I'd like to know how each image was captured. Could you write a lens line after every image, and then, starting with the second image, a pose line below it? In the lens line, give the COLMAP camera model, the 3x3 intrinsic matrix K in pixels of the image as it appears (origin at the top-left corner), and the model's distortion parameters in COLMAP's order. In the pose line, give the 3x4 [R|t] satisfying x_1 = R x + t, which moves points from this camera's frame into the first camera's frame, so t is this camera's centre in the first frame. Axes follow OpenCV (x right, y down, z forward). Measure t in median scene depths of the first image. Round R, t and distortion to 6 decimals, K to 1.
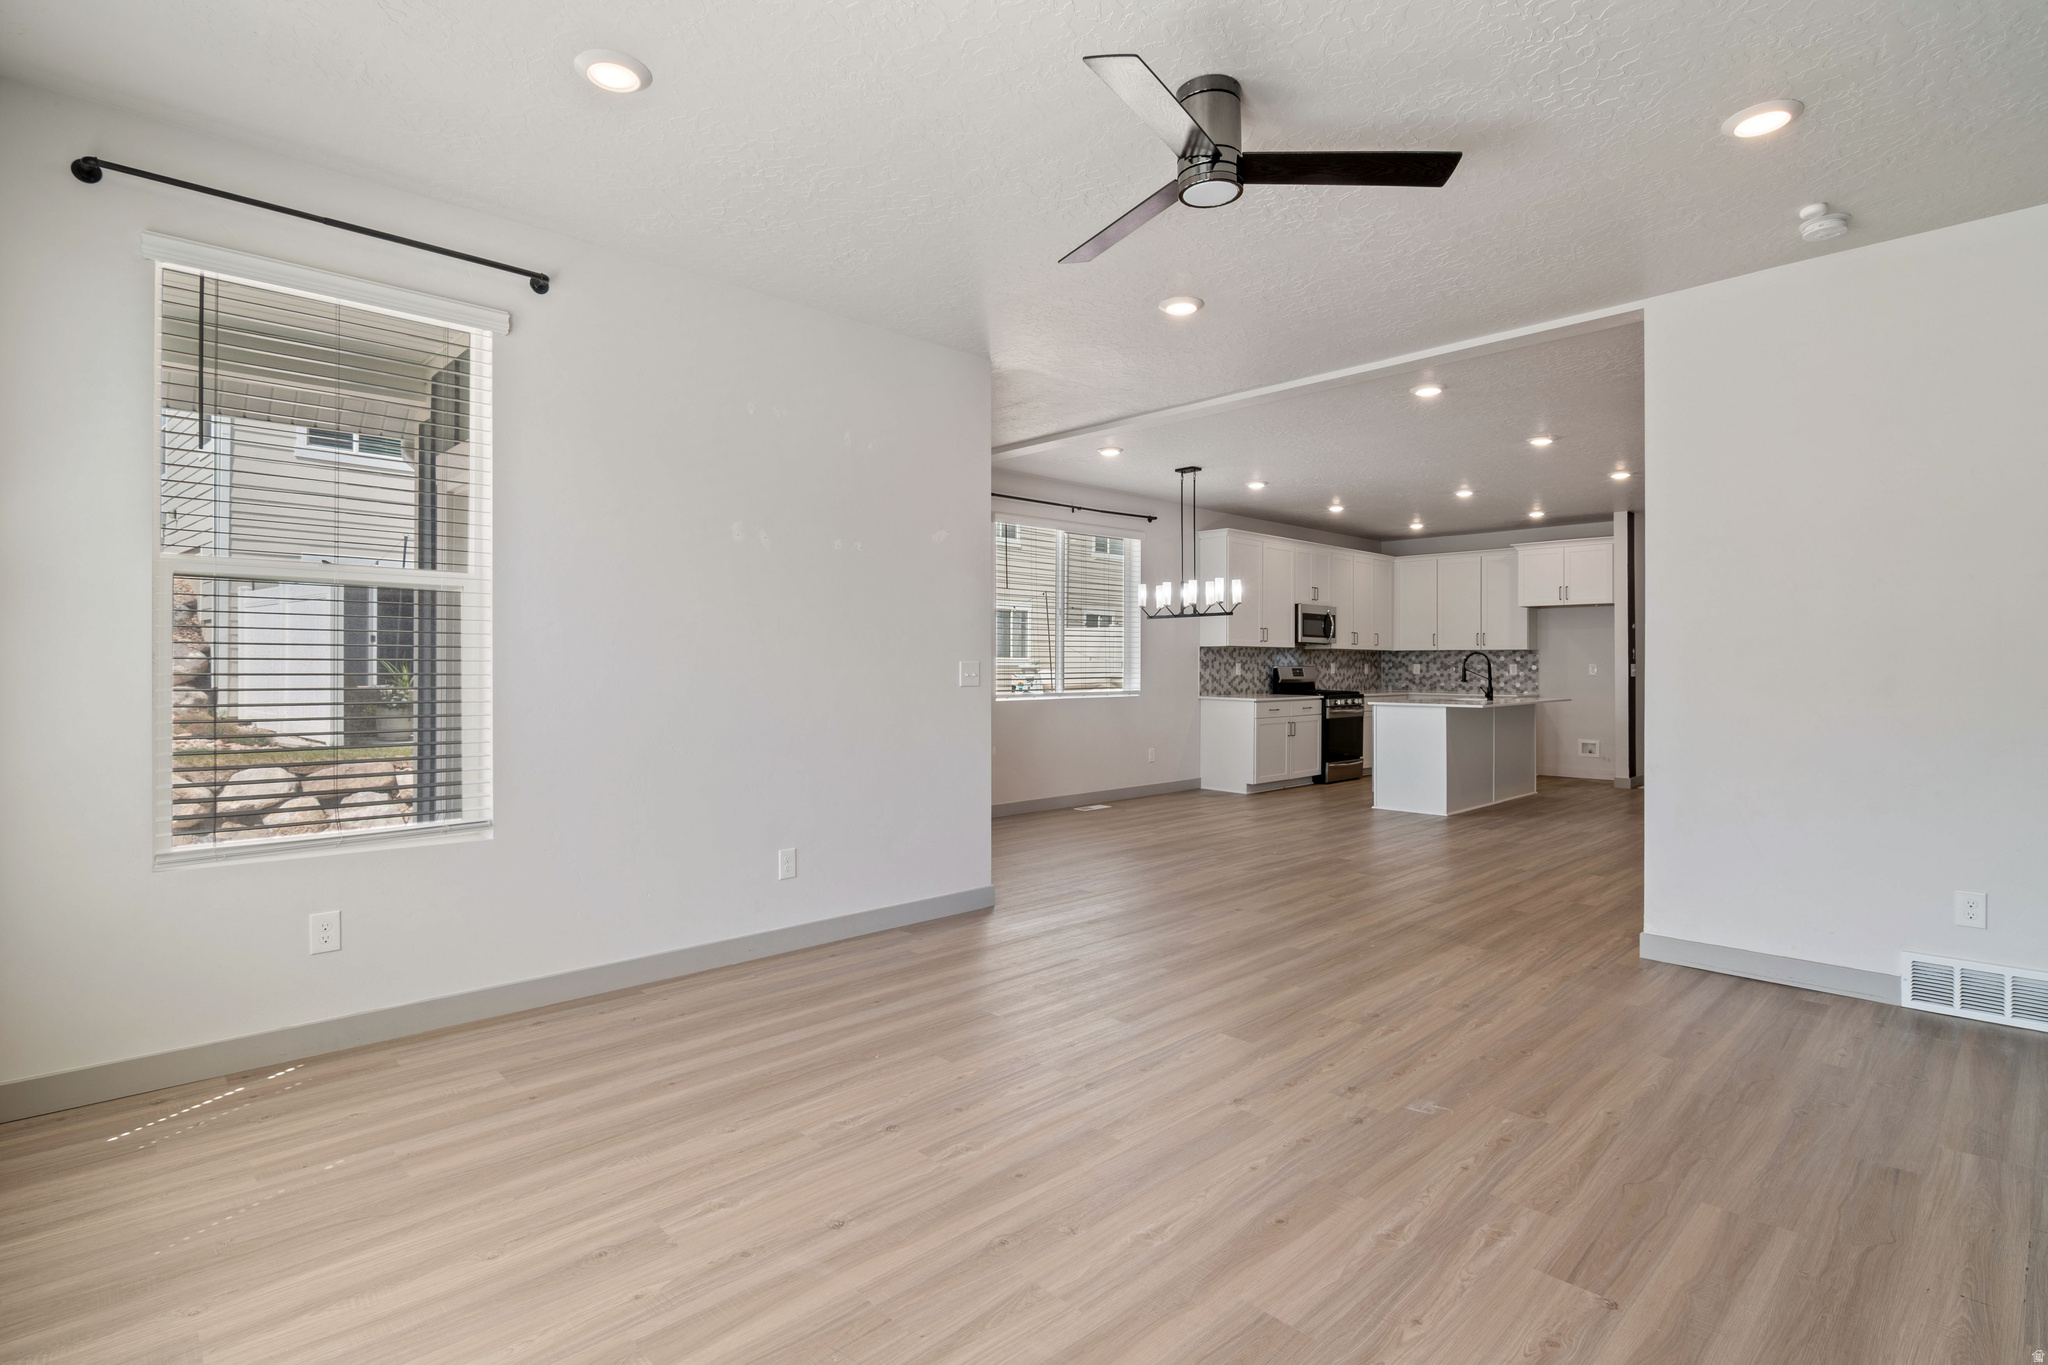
lens RADIAL K [[993.2, 0, 1009.8], [0, 993.2, 666.6], [0, 0, 1]] dist [-0.000541, -0.009021]
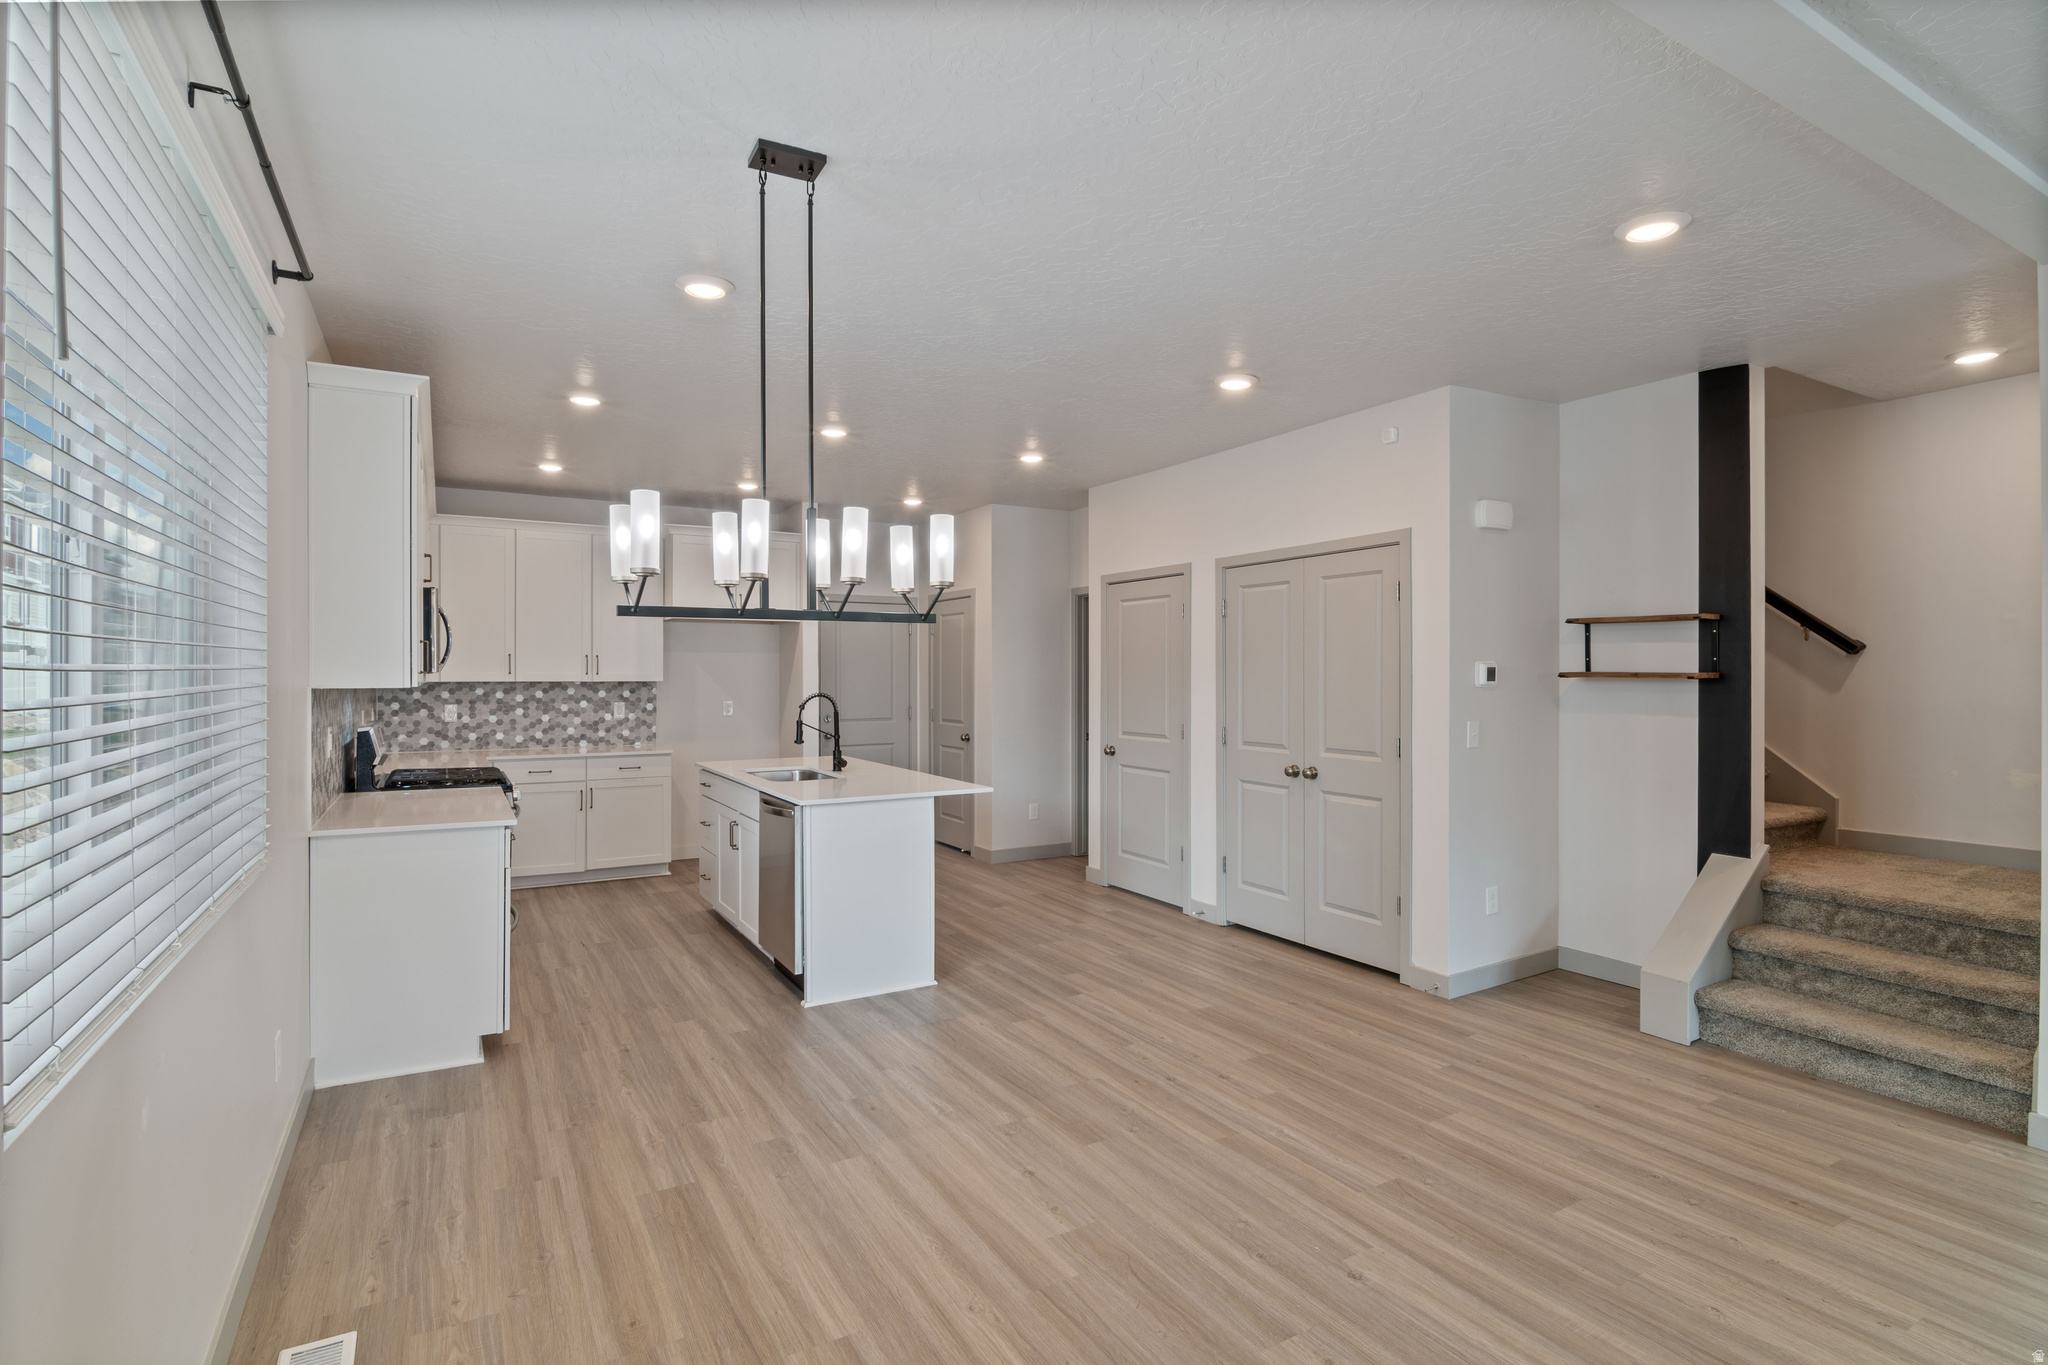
lens RADIAL K [[993.2, 0, 1009.8], [0, 993.2, 666.6], [0, 0, 1]] dist [-0.000541, -0.009021]
pose [[0.237411, 0.005006, 0.971396, -0.090108], [0.002425, 0.999981, -0.005745, -0.024896], [-0.971406, 0.003719, 0.237395, 0.661662]]
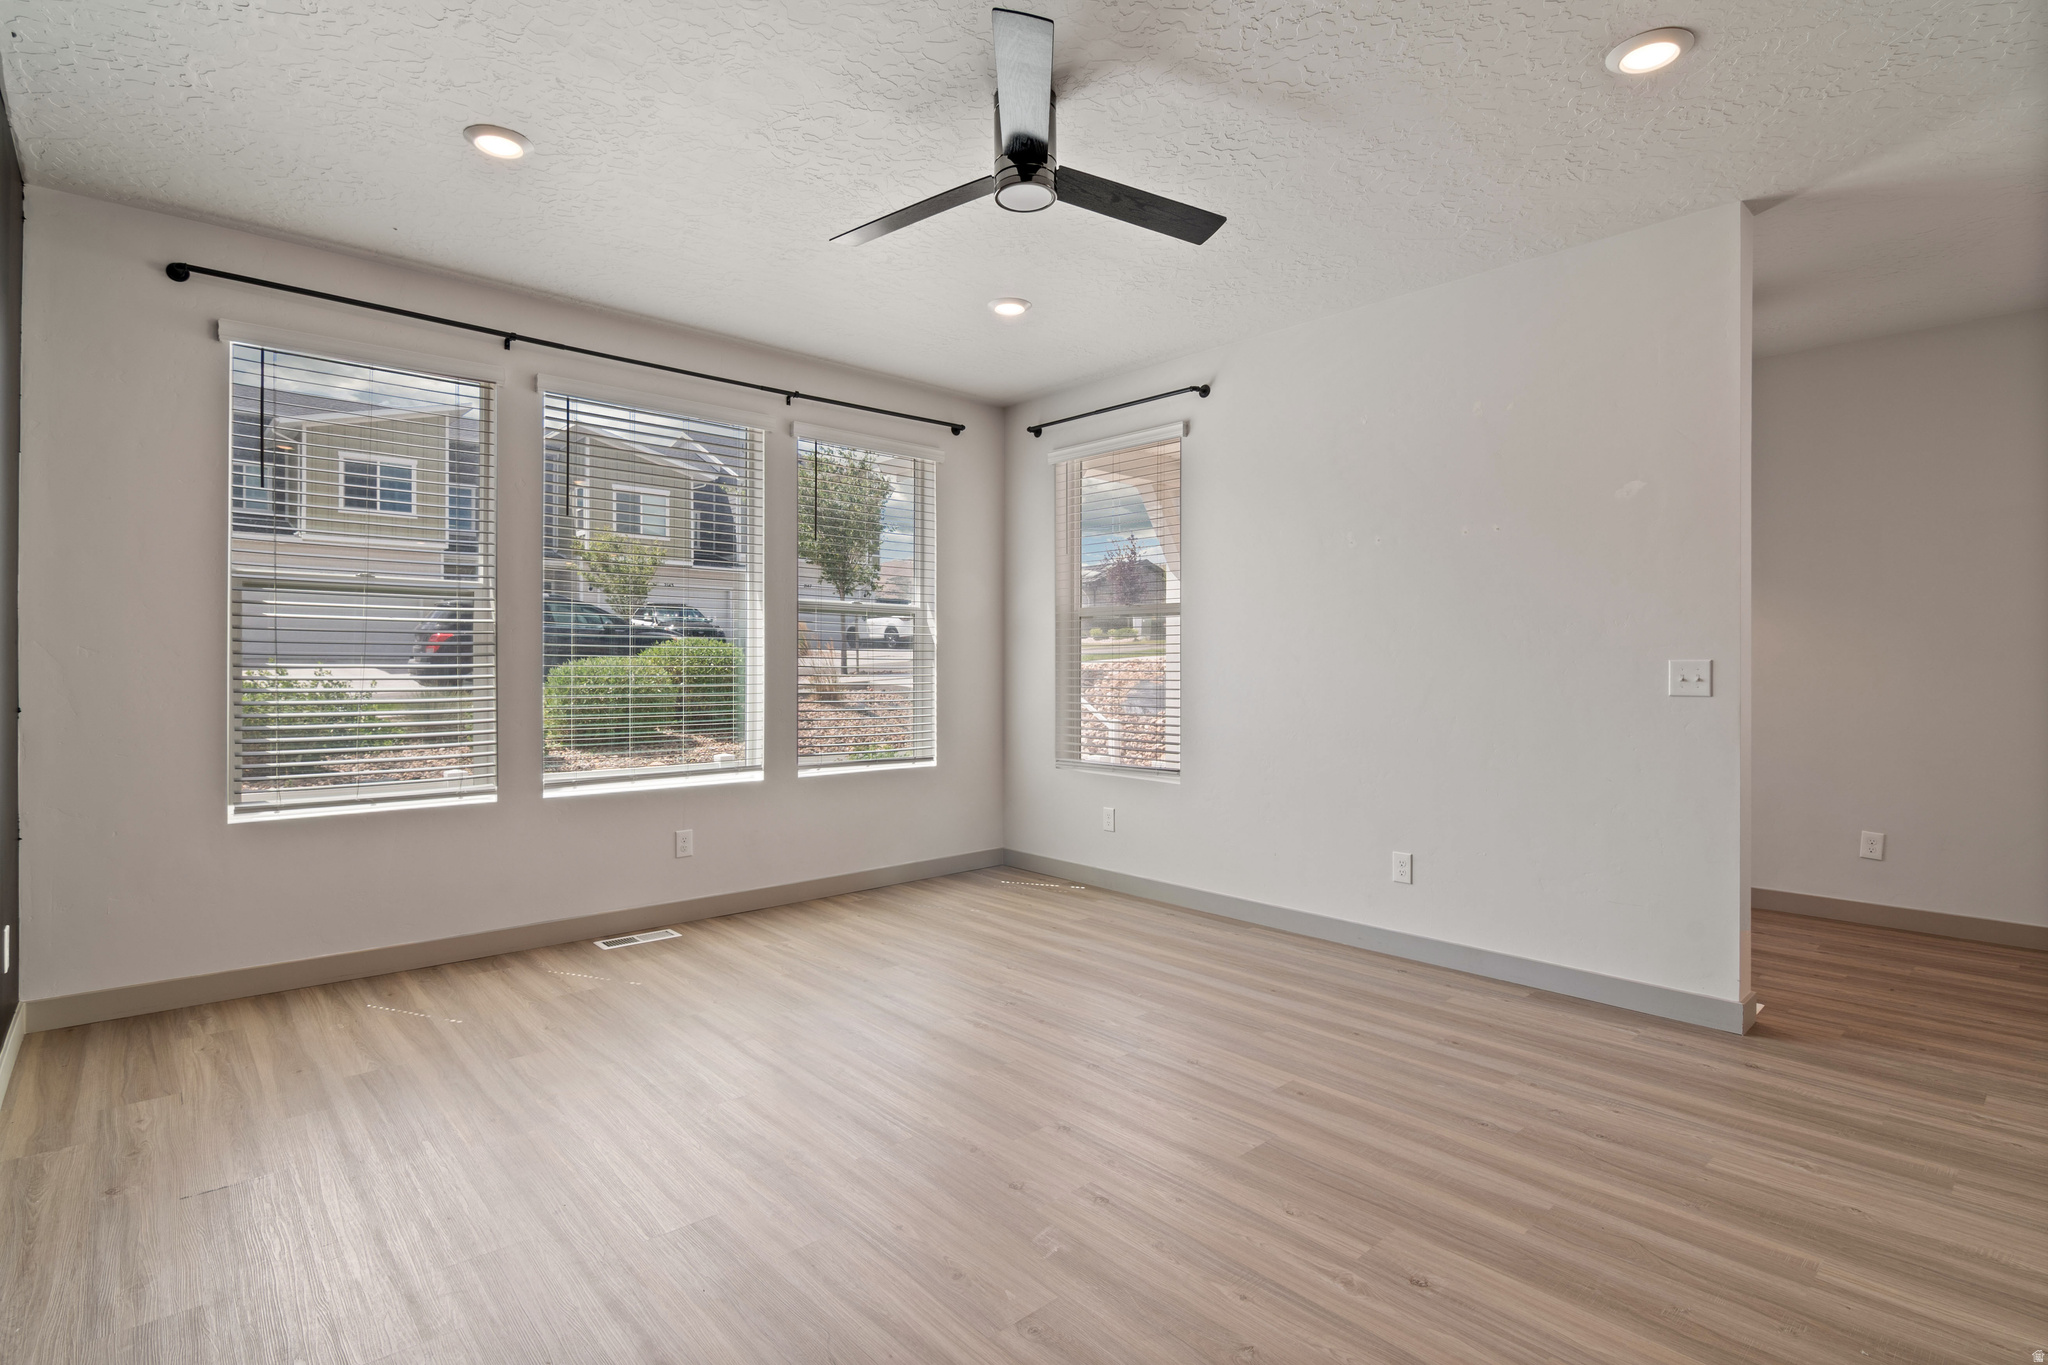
lens RADIAL K [[993.2, 0, 1009.8], [0, 993.2, 666.6], [0, 0, 1]] dist [-0.000541, -0.009021]
pose [[-0.032080, -0.002032, -0.999483, 0.326023], [-0.004065, 0.999990, -0.001903, 0.001355], [0.999477, 0.004002, -0.032088, 0.272746]]
